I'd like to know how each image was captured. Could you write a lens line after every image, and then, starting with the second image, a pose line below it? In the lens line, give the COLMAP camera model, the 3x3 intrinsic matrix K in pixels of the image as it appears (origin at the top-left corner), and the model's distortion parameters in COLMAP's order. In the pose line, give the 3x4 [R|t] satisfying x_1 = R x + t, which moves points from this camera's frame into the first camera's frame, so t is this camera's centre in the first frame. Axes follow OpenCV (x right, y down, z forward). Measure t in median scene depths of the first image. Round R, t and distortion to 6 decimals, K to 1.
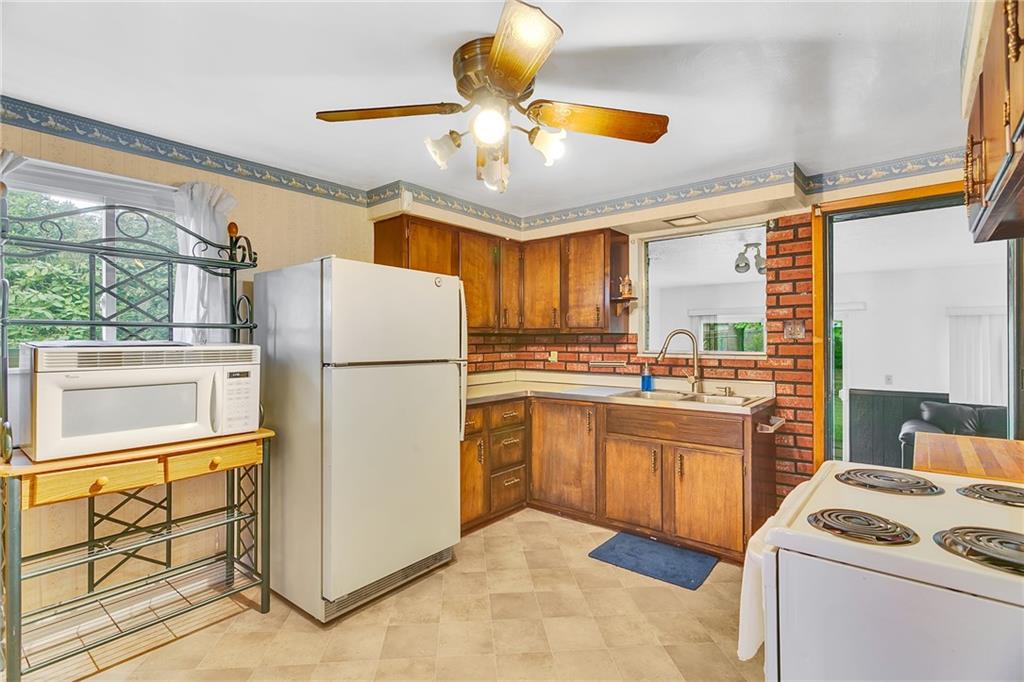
lens RADIAL K [[501.0, 0, 500.9], [0, 501.0, 339.5], [0, 0, 1]] dist [-0.003803, 0.003949]
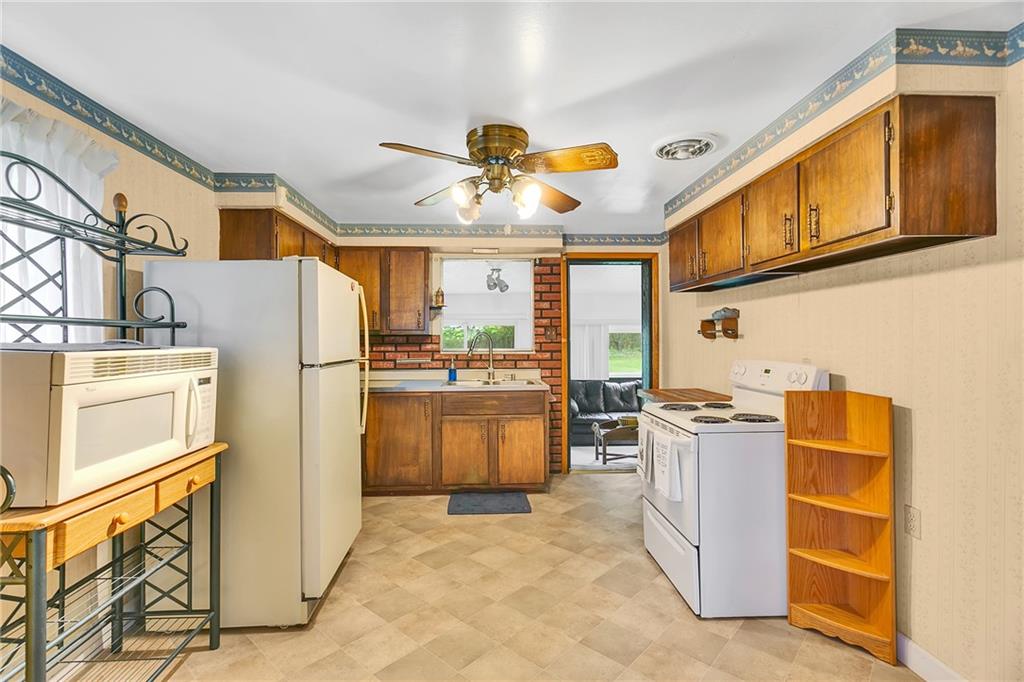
lens RADIAL K [[501.0, 0, 519.9], [0, 501.0, 340.2], [0, 0, 1]] dist [-0.003803, 0.003949]
pose [[0.710749, -0.001772, 0.703443, -0.544029], [0.001394, 0.999998, 0.001111, -0.000960], [-0.703444, 0.000190, 0.710751, -0.008390]]
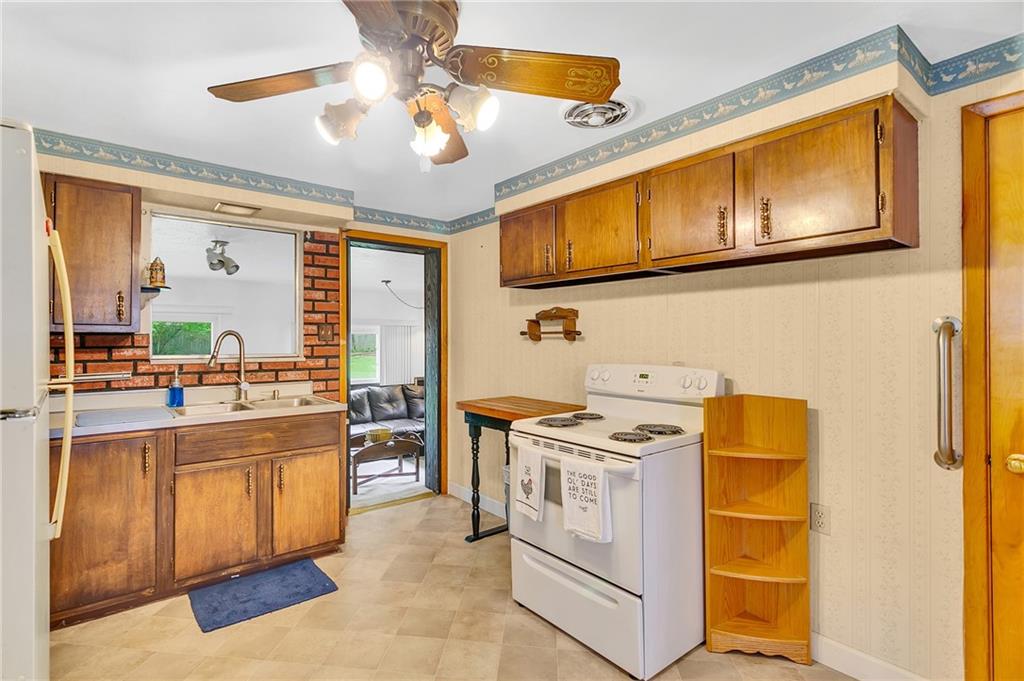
lens RADIAL K [[501.0, 0, 497.8], [0, 501.0, 334.4], [0, 0, 1]] dist [-0.003803, 0.003949]
pose [[0.176813, 0.012114, 0.984170, -0.464165], [-0.000960, 0.999926, -0.012135, -0.003157], [-0.984244, 0.001201, 0.176812, 0.415433]]
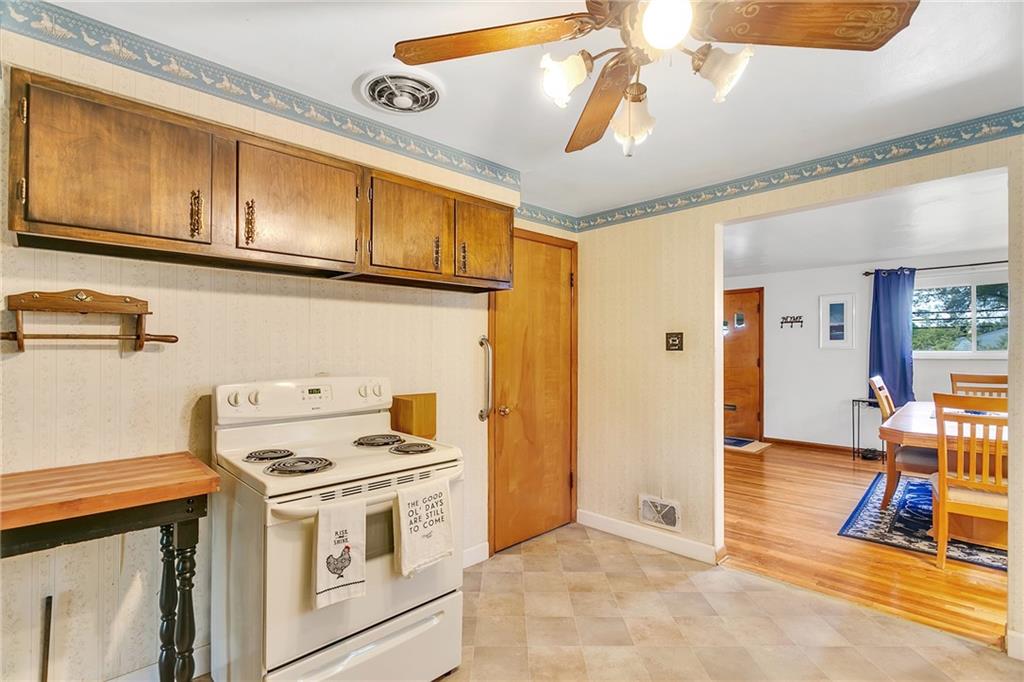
lens RADIAL K [[501.0, 0, 519.3], [0, 501.0, 340.0], [0, 0, 1]] dist [-0.003803, 0.003949]
pose [[-0.998770, 0.001957, 0.049547, 0.081971], [0.001417, 0.999939, -0.010929, -0.009159], [-0.049566, -0.010845, -0.998712, 1.033452]]
